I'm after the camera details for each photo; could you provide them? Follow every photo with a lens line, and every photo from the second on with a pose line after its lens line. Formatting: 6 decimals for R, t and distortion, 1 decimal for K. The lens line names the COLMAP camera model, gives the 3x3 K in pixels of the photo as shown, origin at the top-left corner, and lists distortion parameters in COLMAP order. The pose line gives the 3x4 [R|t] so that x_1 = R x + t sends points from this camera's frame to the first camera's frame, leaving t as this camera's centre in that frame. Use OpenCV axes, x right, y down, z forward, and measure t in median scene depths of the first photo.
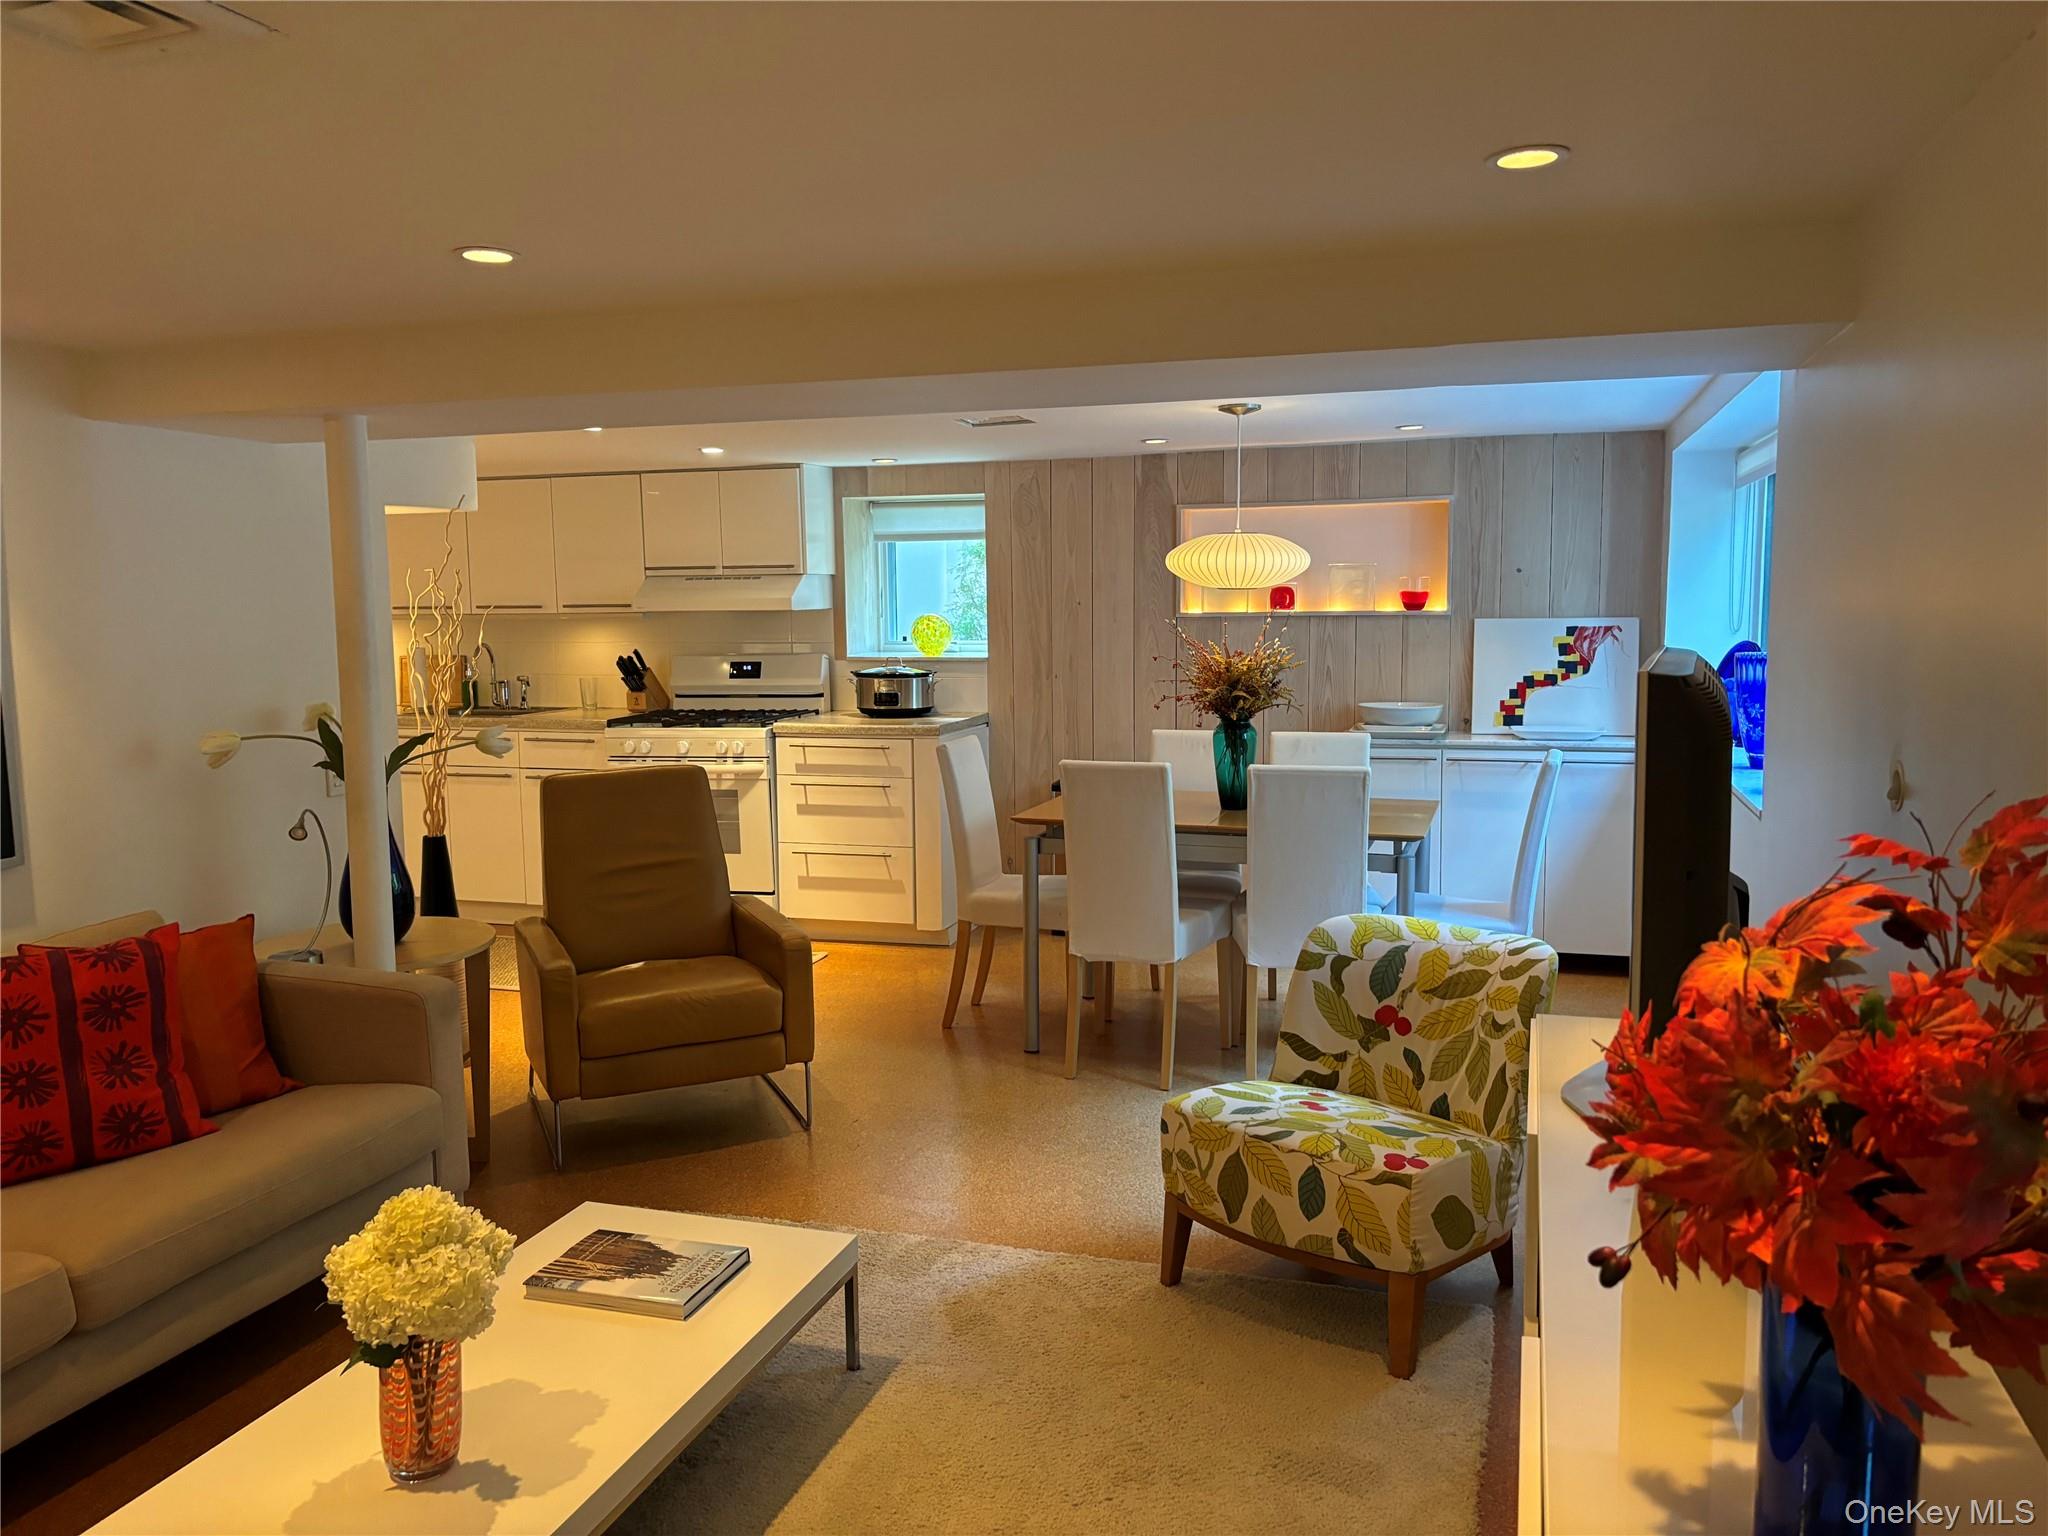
lens RADIAL K [[1550.1, 0, 1024.0], [0, 1550.1, 768.0], [0, 0, 1]] dist [-0.056627, 0.001230]
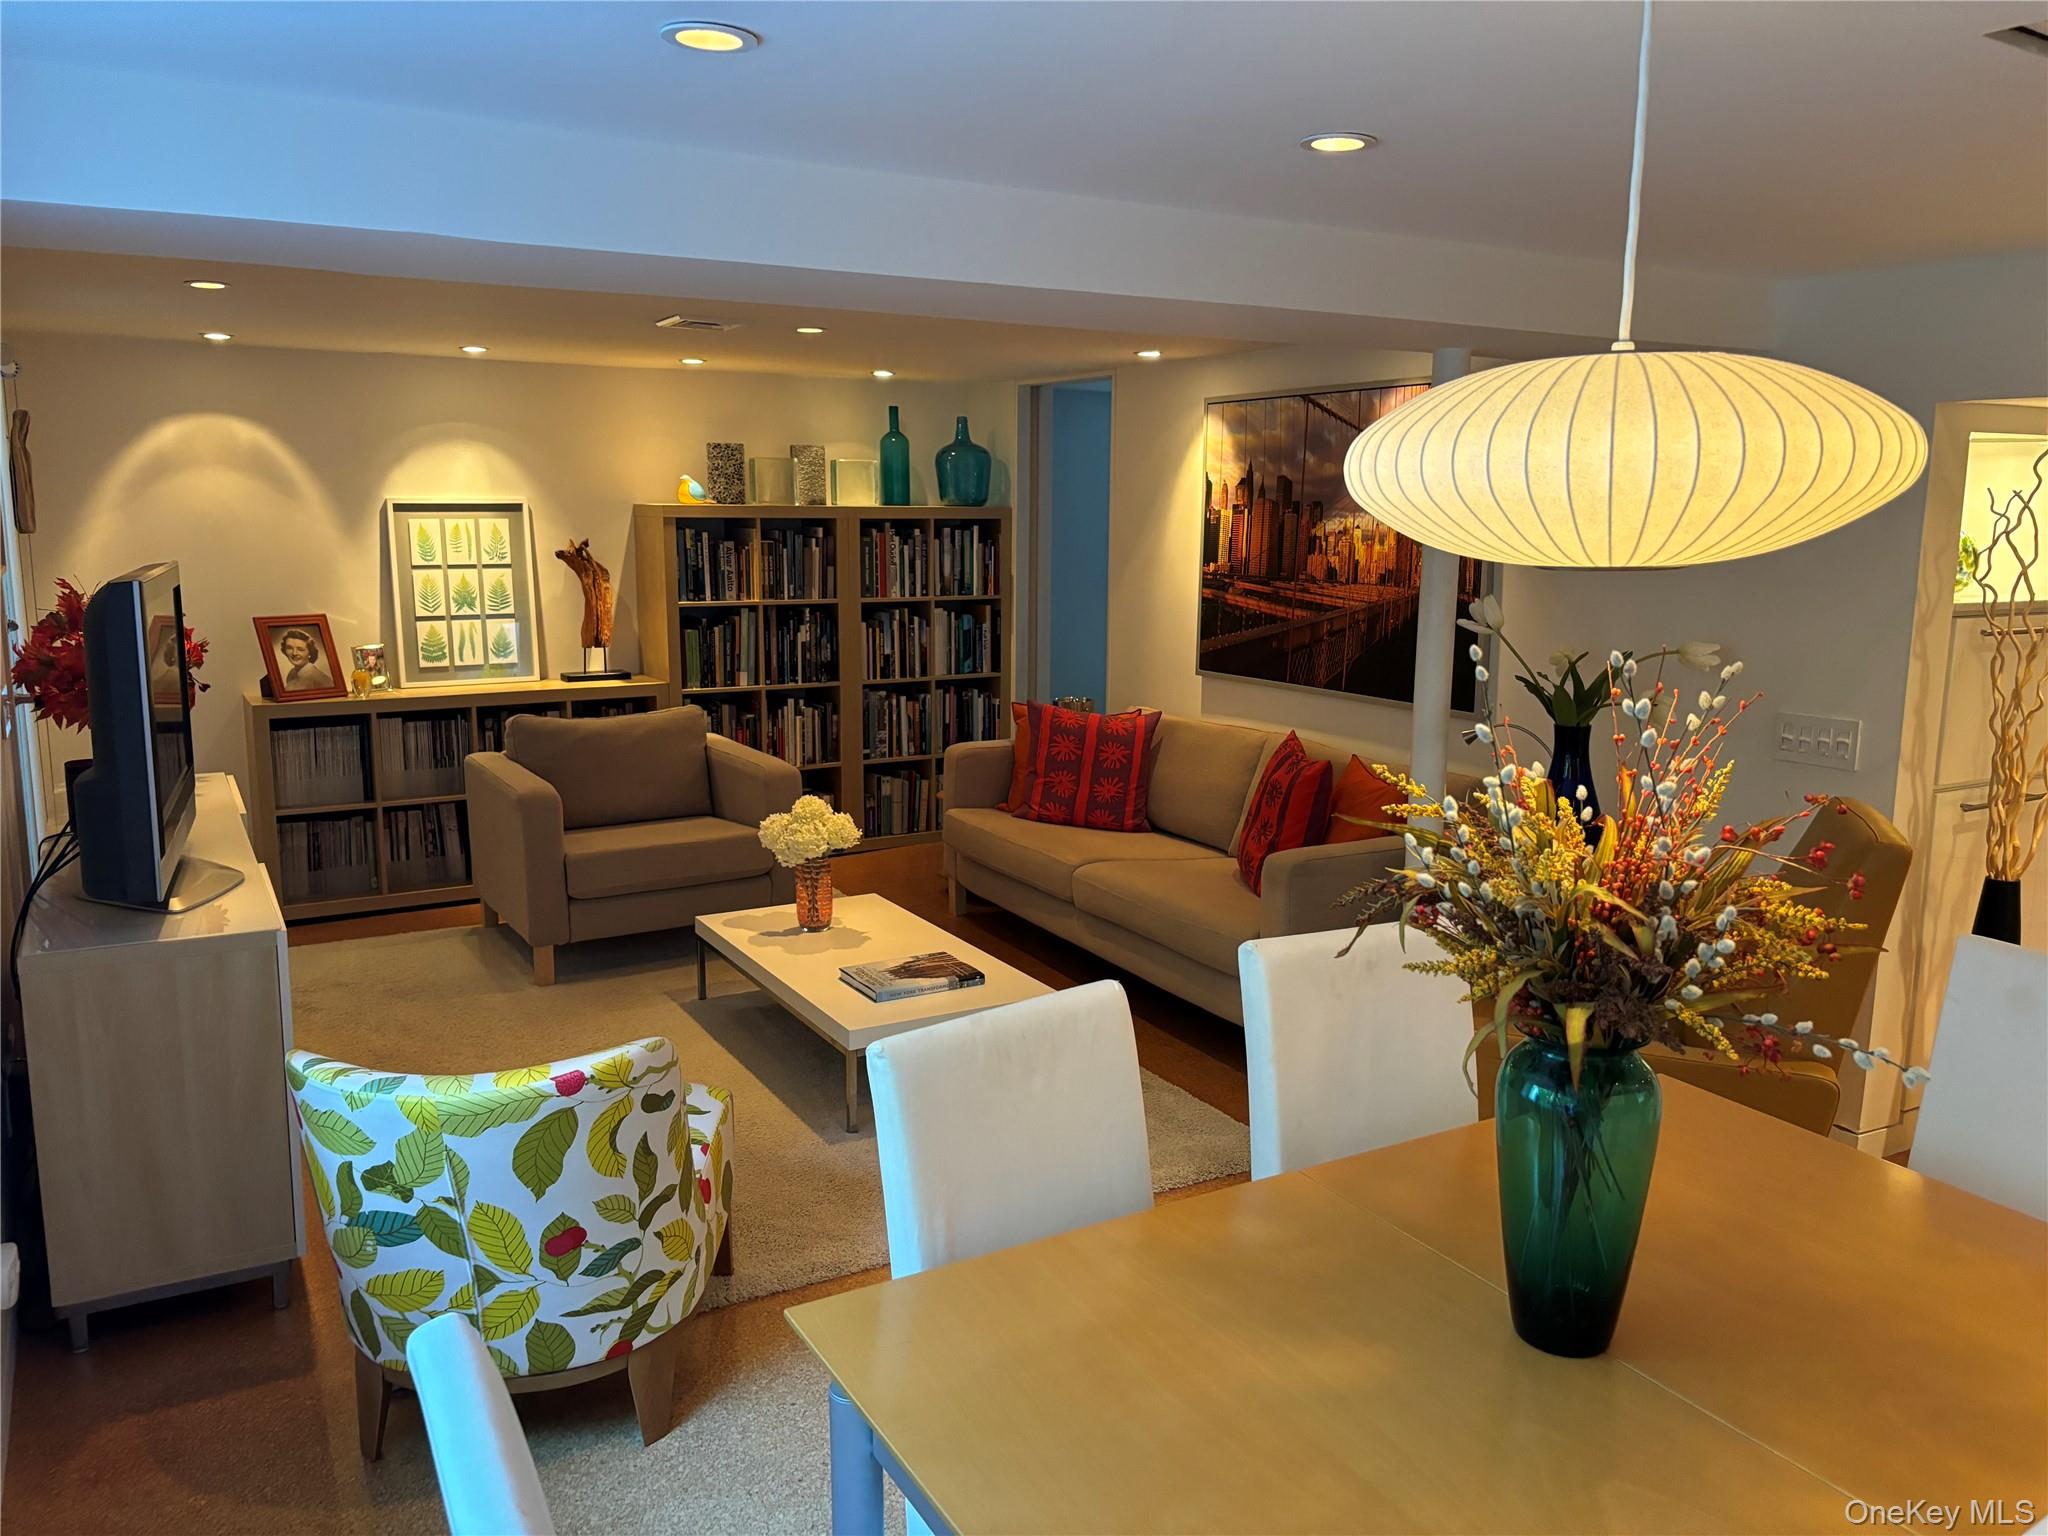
lens RADIAL K [[1550.1, 0, 1024.0], [0, 1550.1, 768.0], [0, 0, 1]] dist [-0.056627, 0.001230]
pose [[-0.678836, 0.133933, -0.721972, 0.734318], [-0.081423, 0.963431, 0.255285, -0.257187], [0.729761, 0.232082, -0.643107, 2.015787]]
